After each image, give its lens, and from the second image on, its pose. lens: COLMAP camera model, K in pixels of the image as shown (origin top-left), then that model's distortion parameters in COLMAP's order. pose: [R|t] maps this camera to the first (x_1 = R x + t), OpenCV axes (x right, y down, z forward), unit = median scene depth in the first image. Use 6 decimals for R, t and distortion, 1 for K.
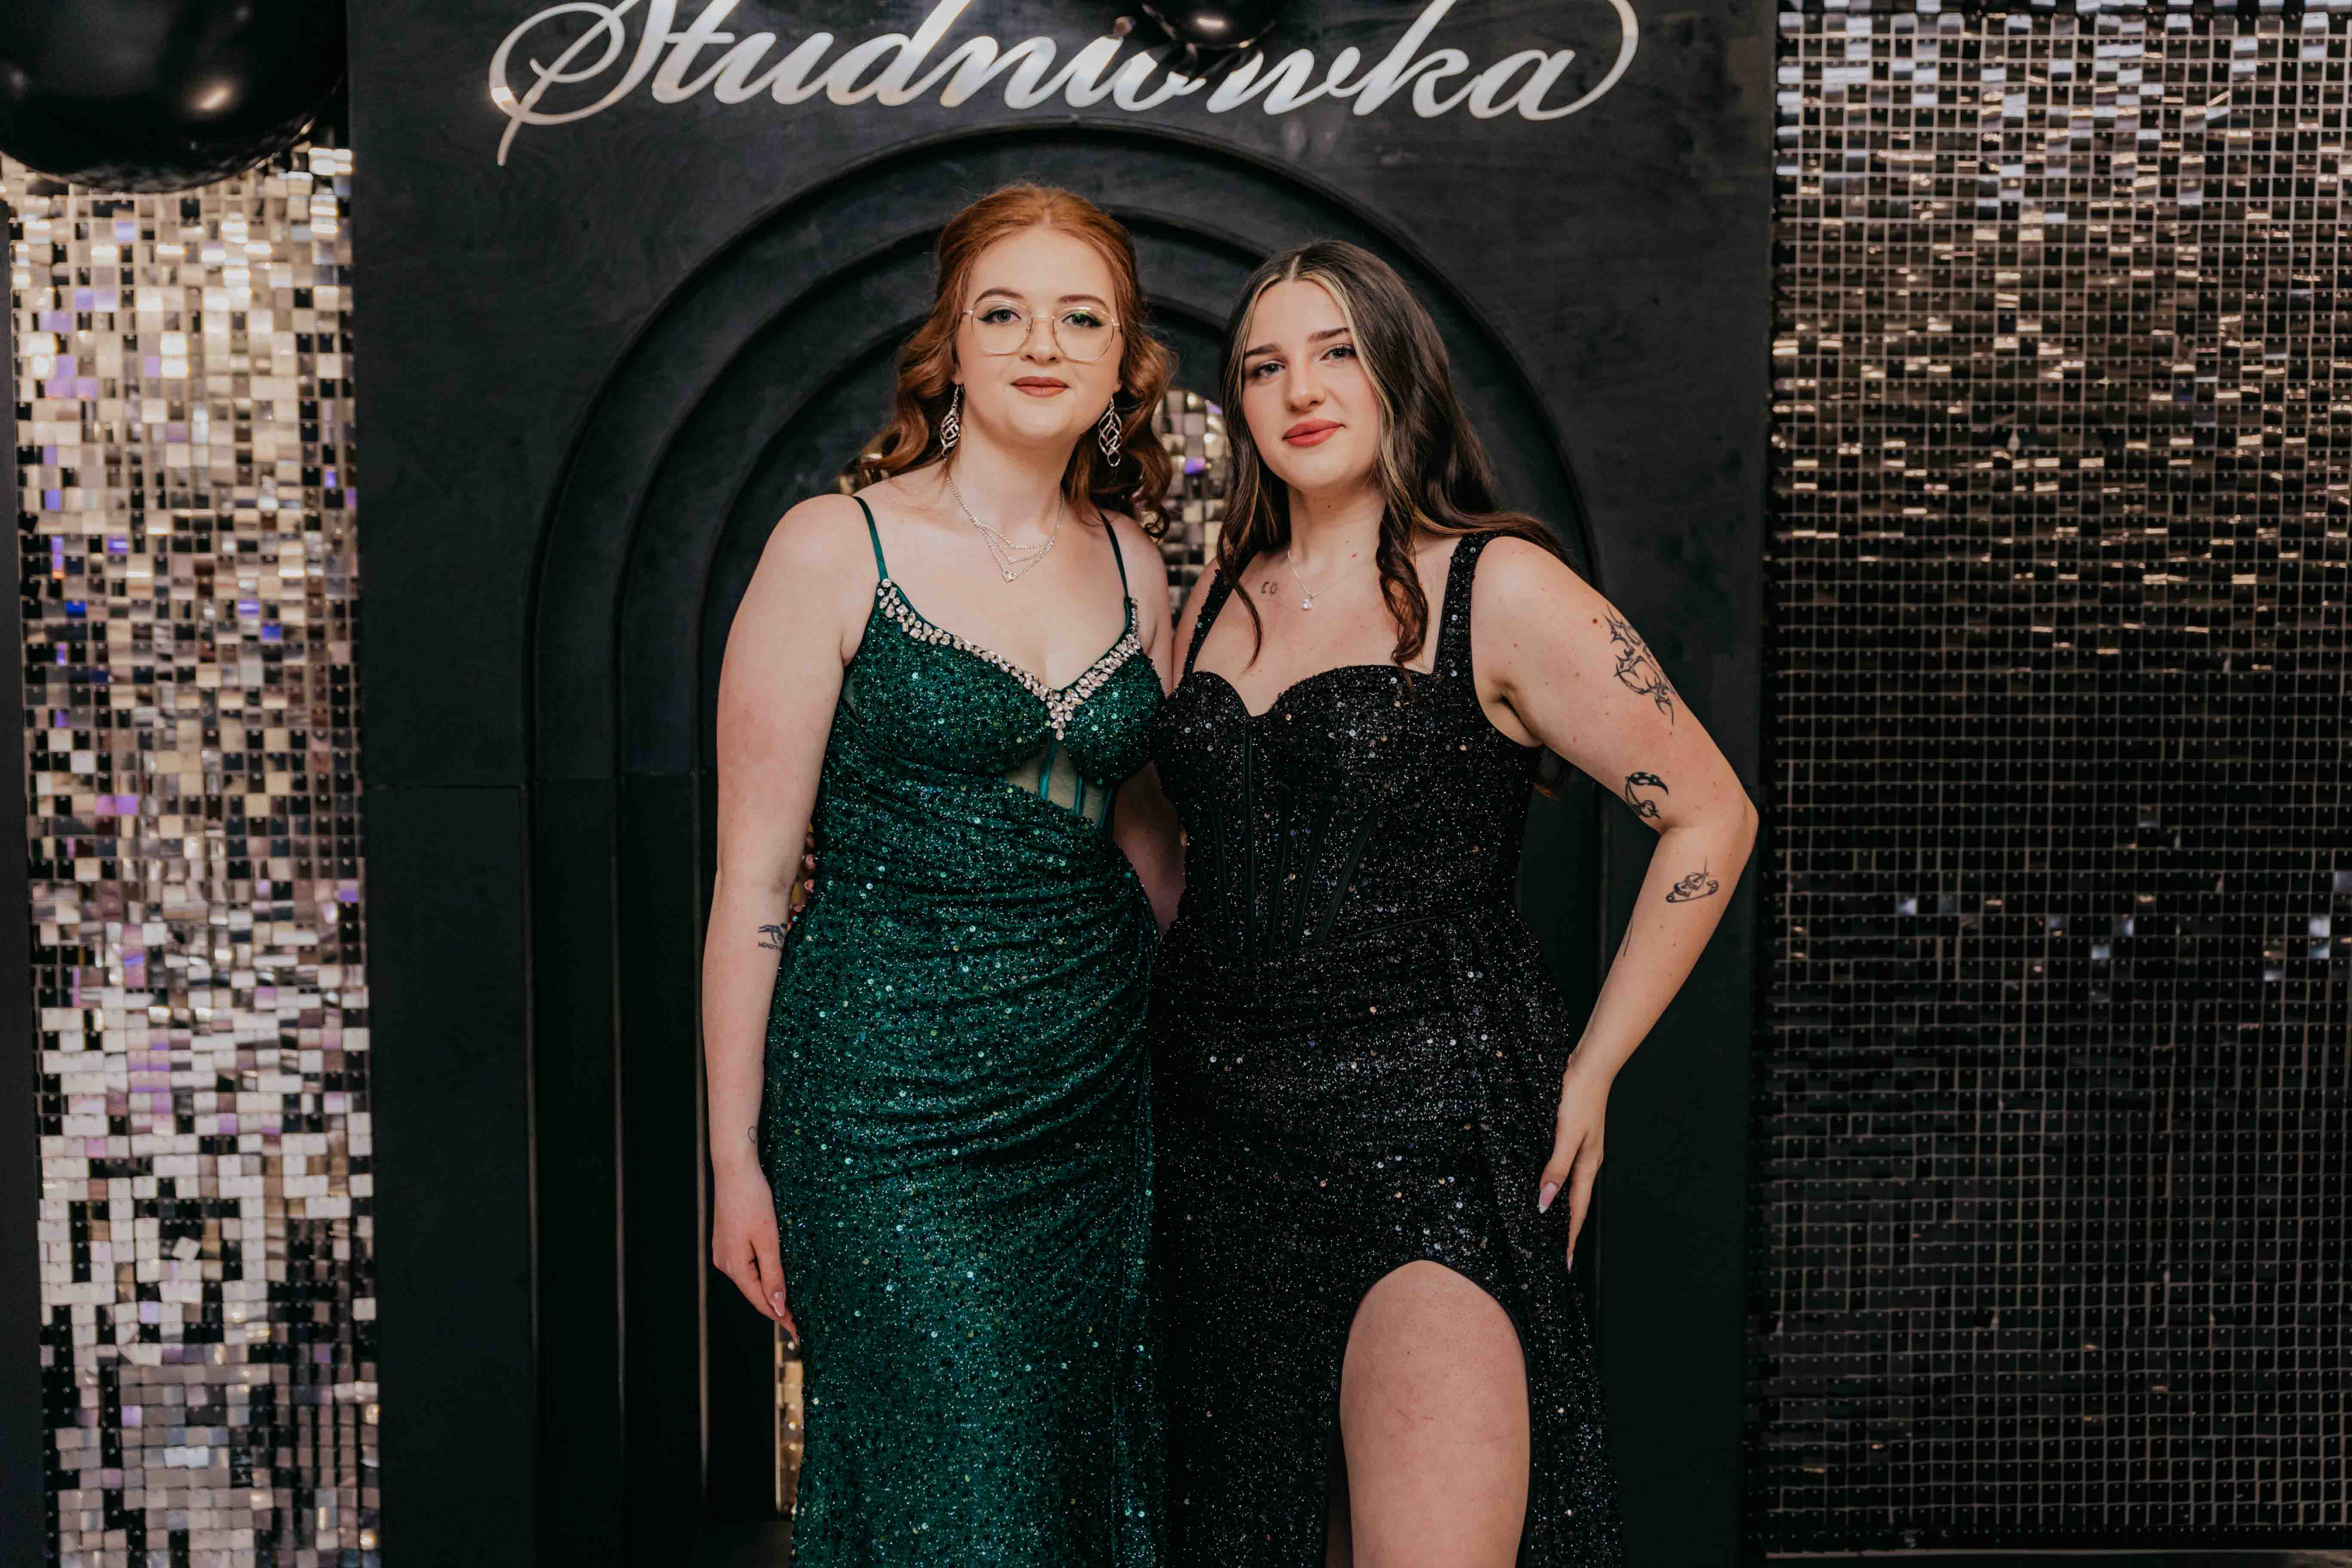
lens RADIAL K [[2744.8, 0, 1176.0], [0, 2744.8, 784.0], [0, 0, 1]] dist [-0.015615, 0.045875]
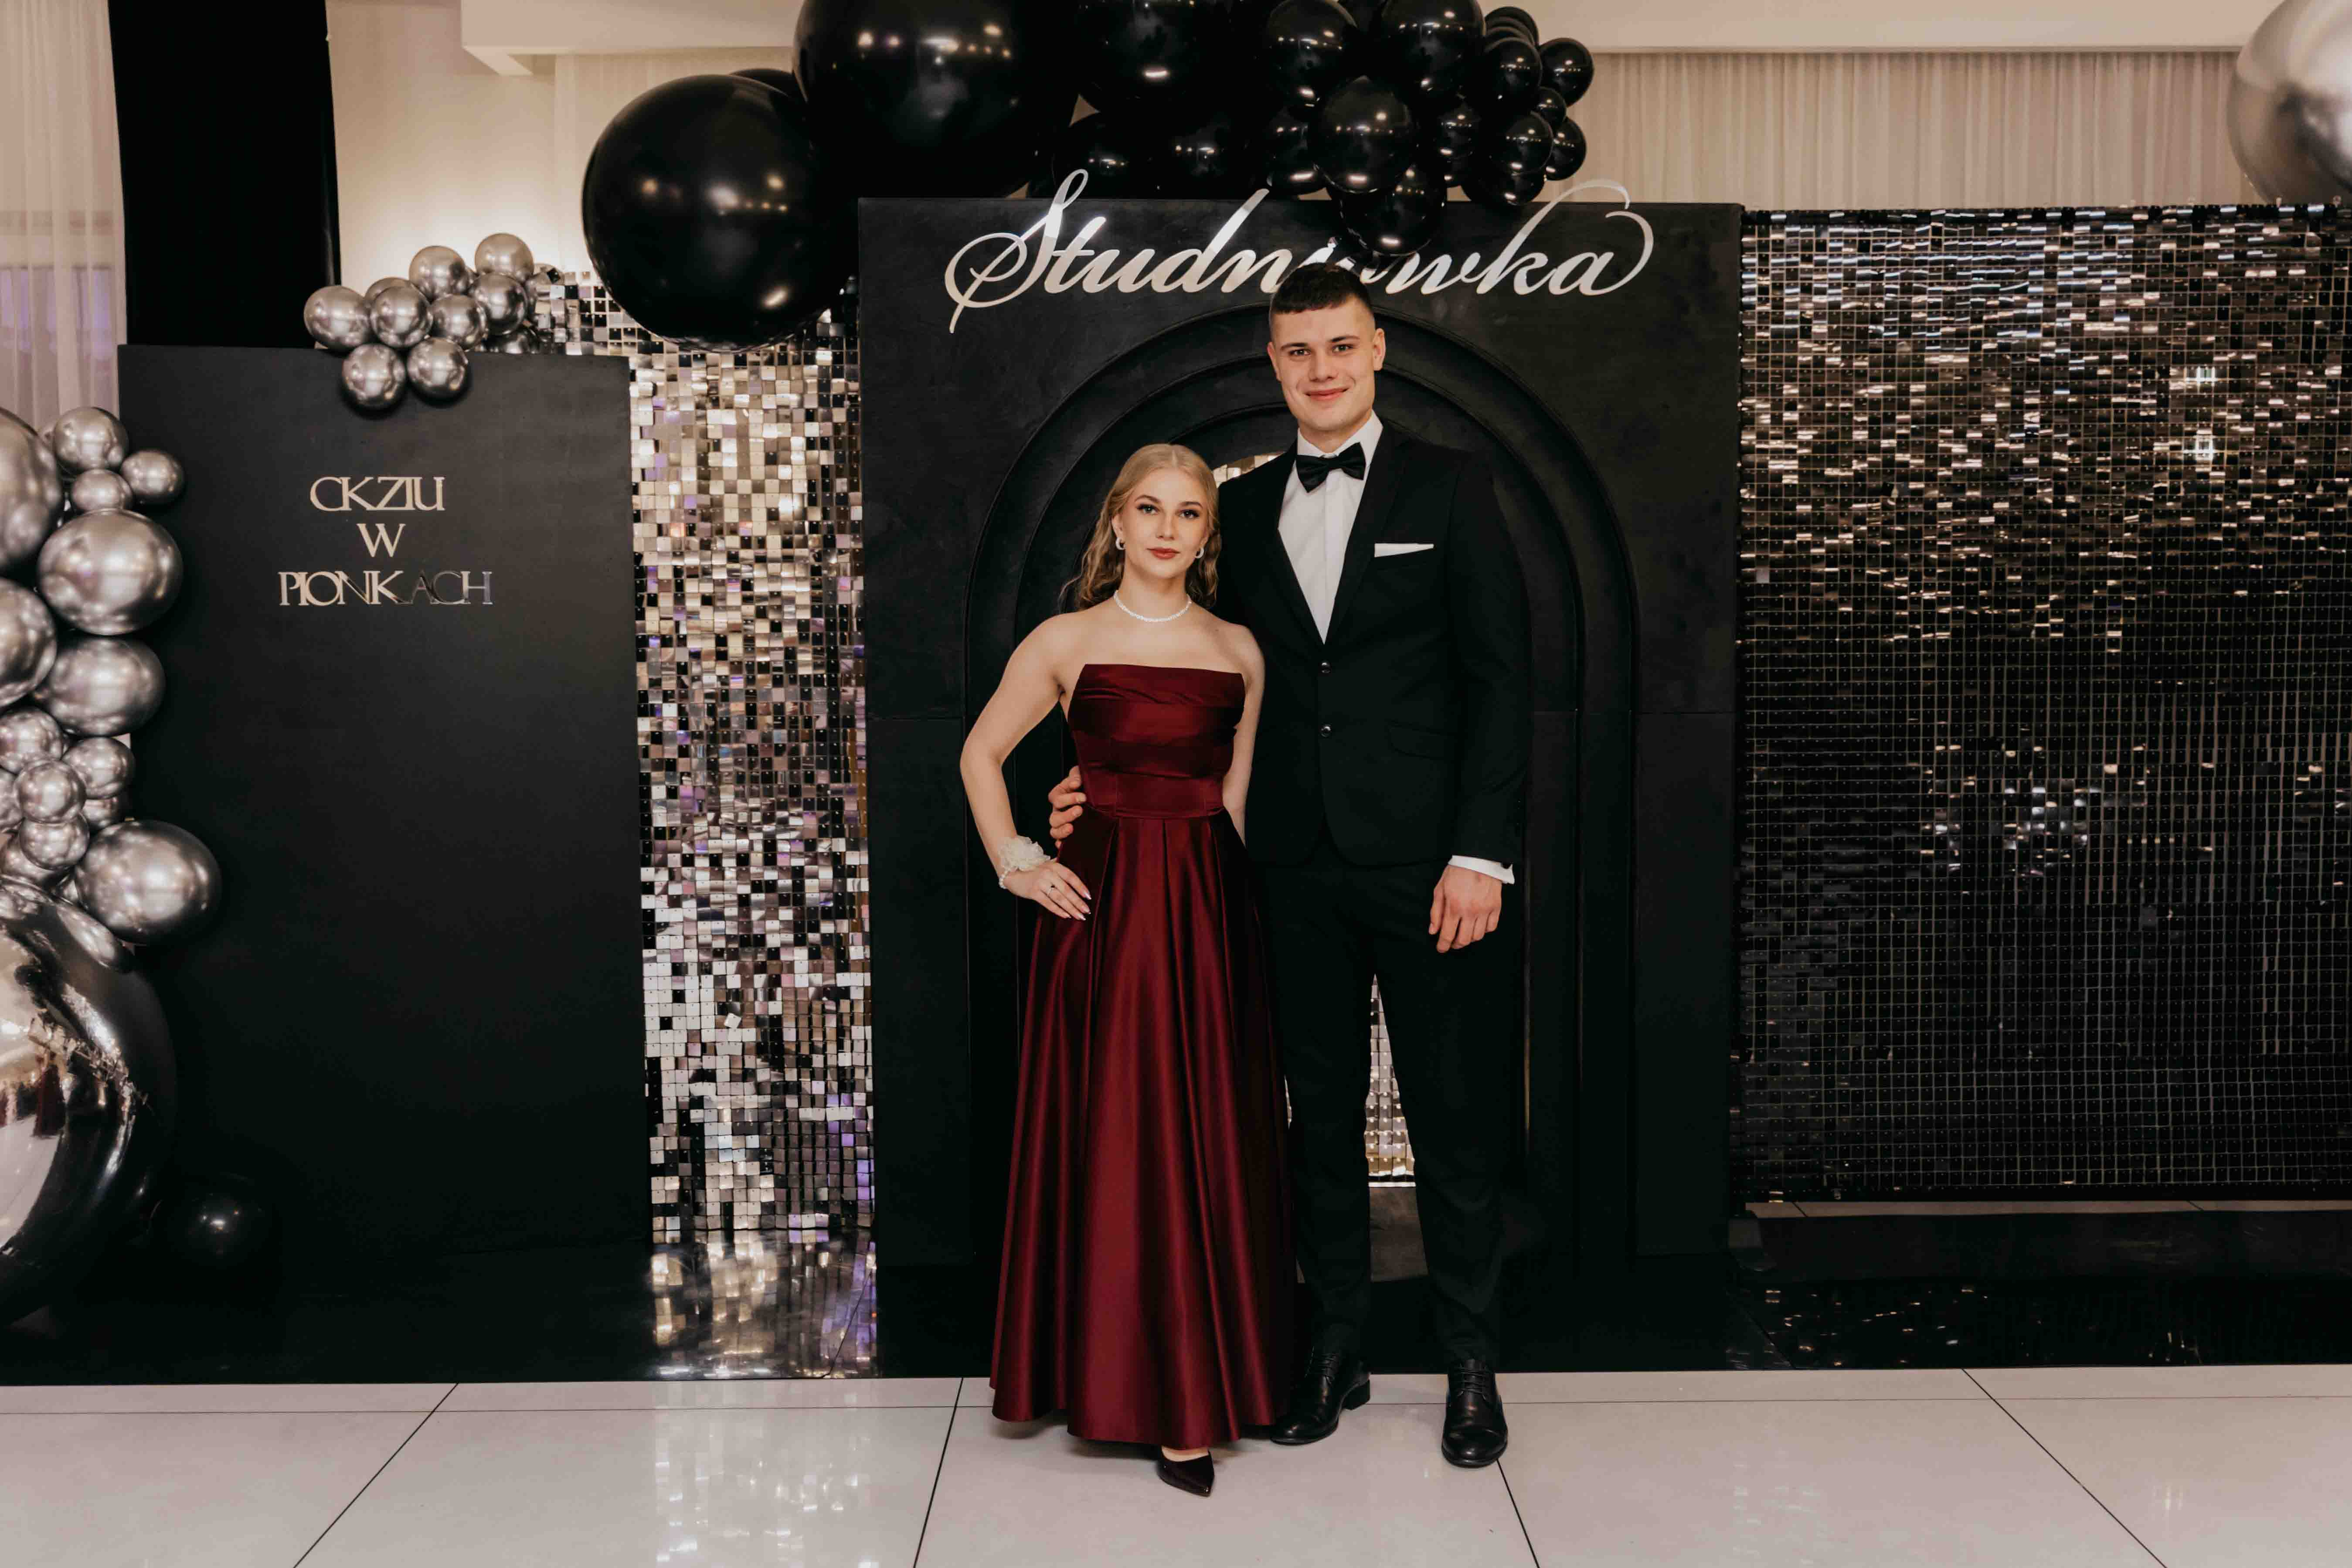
lens RADIAL K [[2427.0, 0, 1176.0], [0, 2427.0, 784.0], [0, 0, 1]] dist [-0.004416, -0.002871]
pose [[0.999824, -0.010246, -0.015737, -0.087109], [0.010095, 0.999903, -0.009646, 0.052064], [0.015834, 0.009486, 0.999830, -0.398985]]
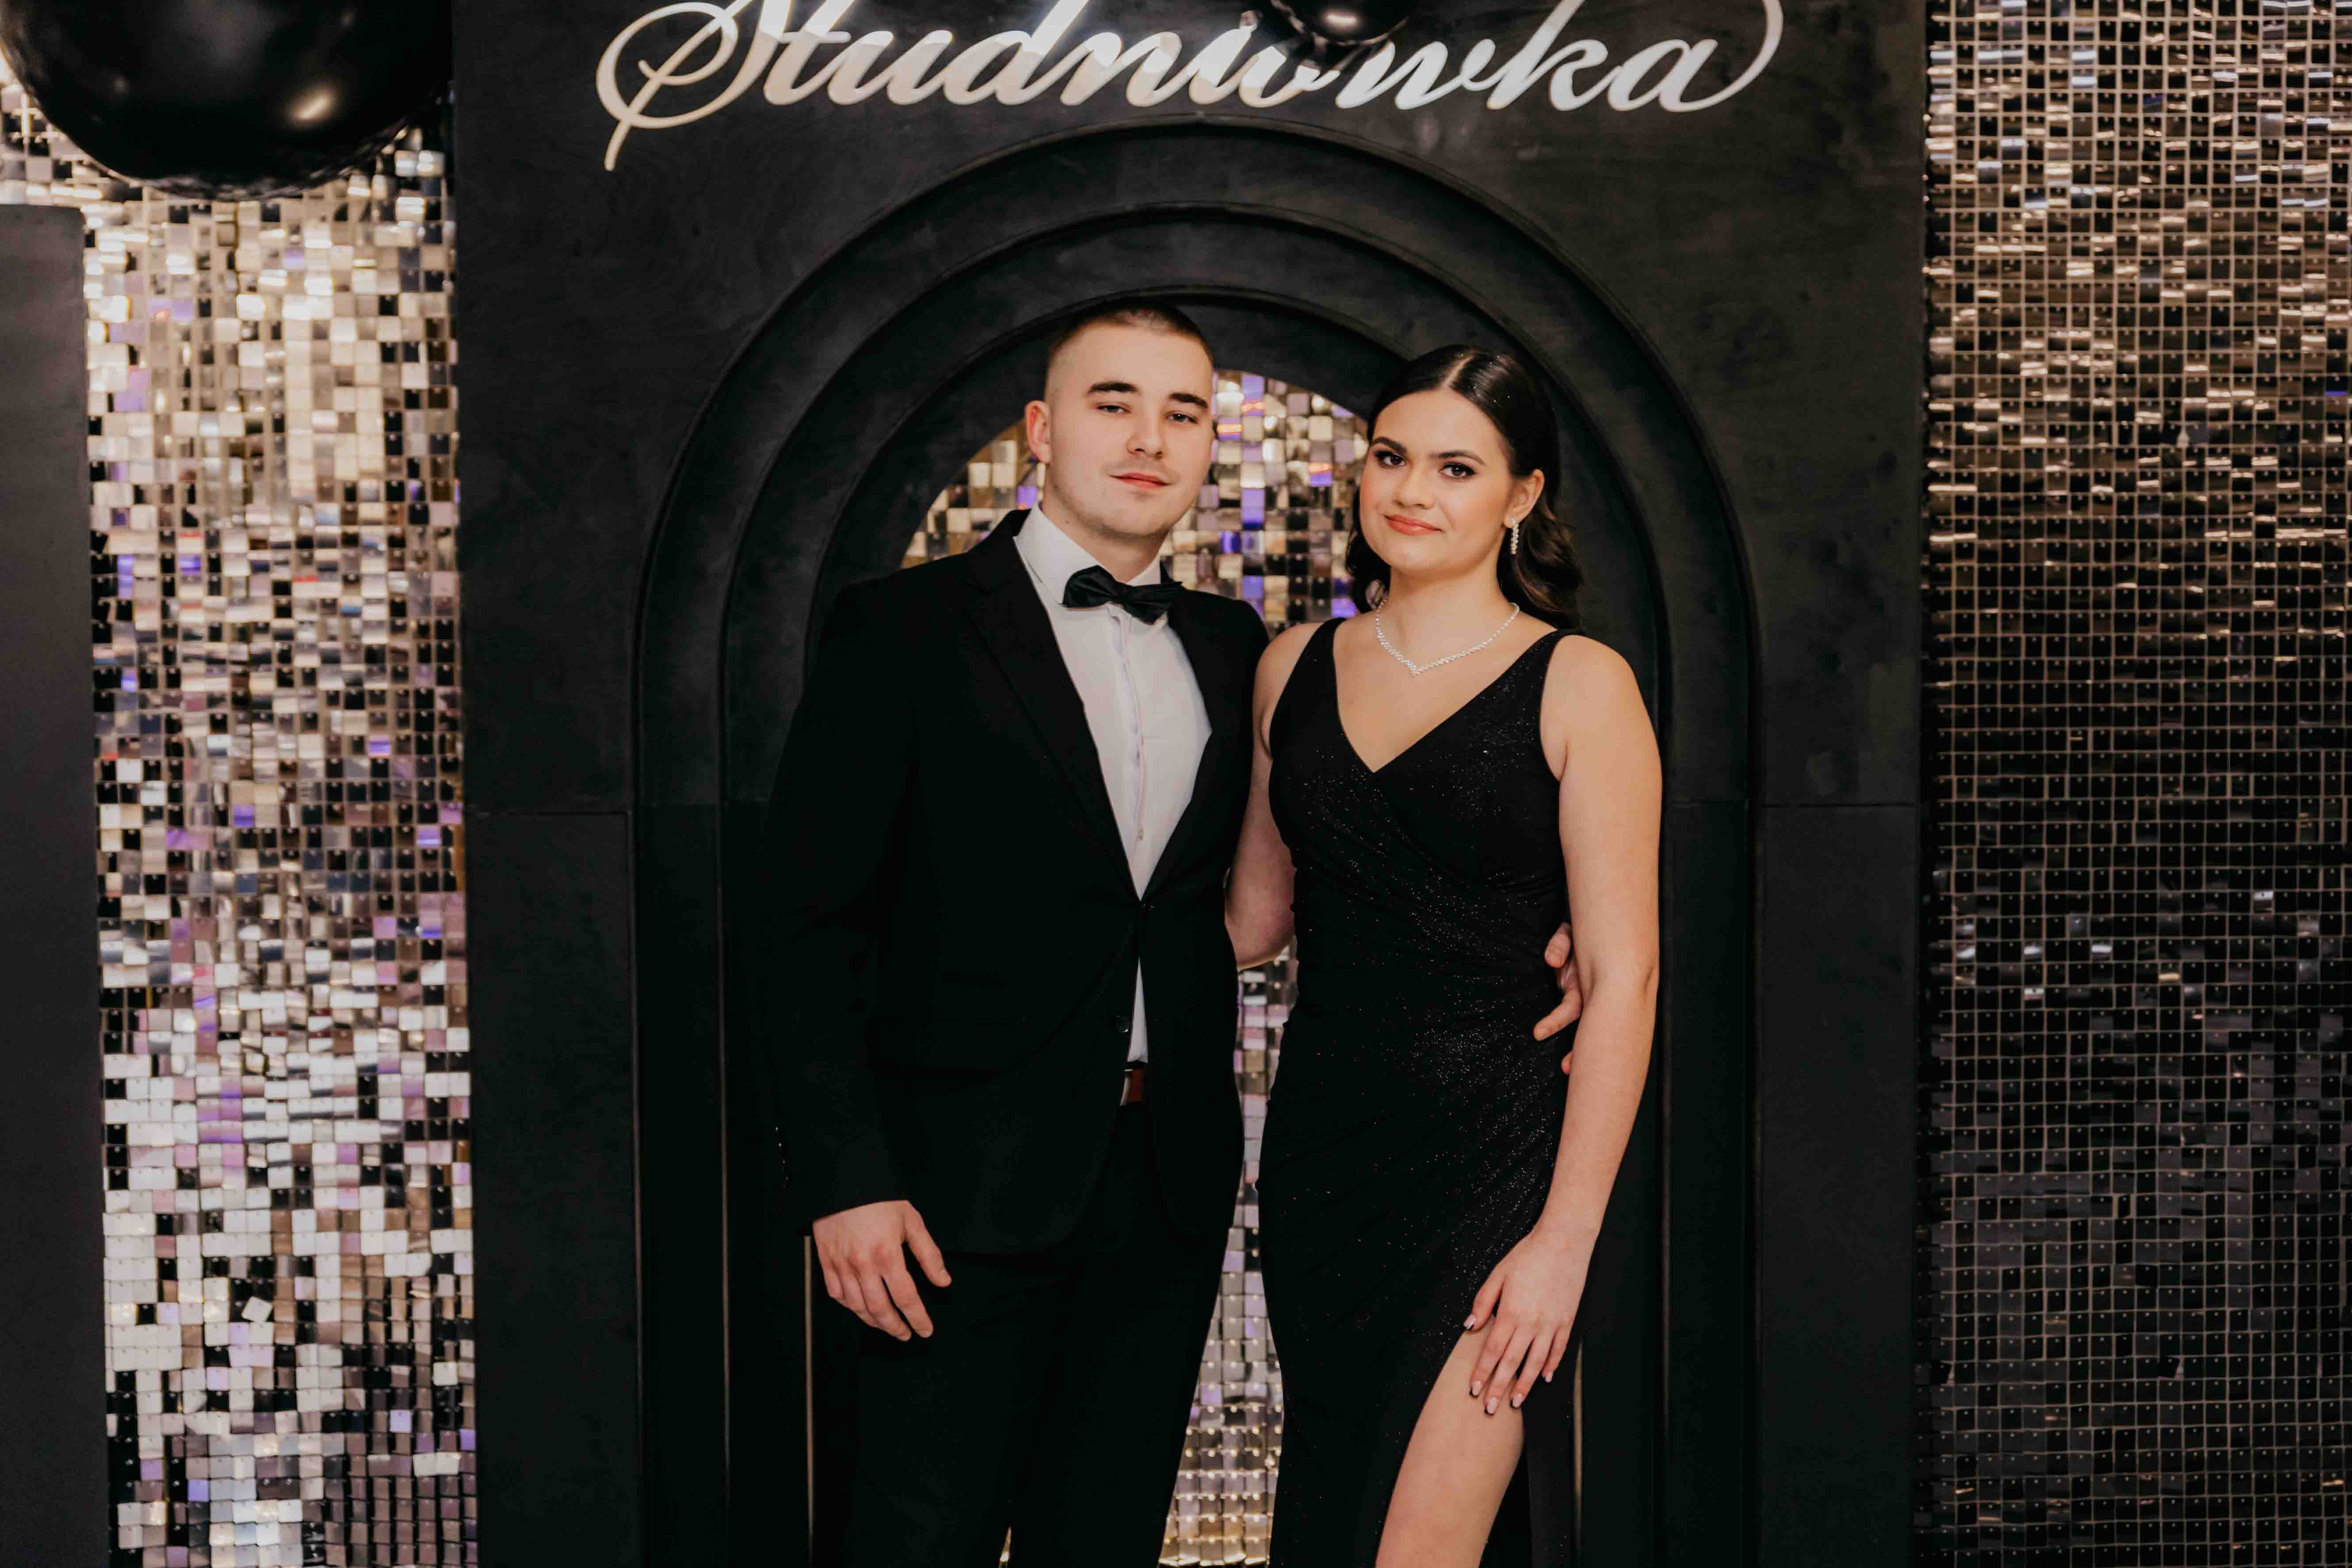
lens RADIAL K [[3416.2, 0, 1198.5], [0, 3416.2, 742.0], [0, 0, 1]] dist [0.005763, -0.036481]
pose [[0.999958, -0.008570, -0.003353, -0.033297], [0.008465, 0.999512, -0.030055, 0.013146], [0.003609, 0.030026, 0.999543, -0.184462]]
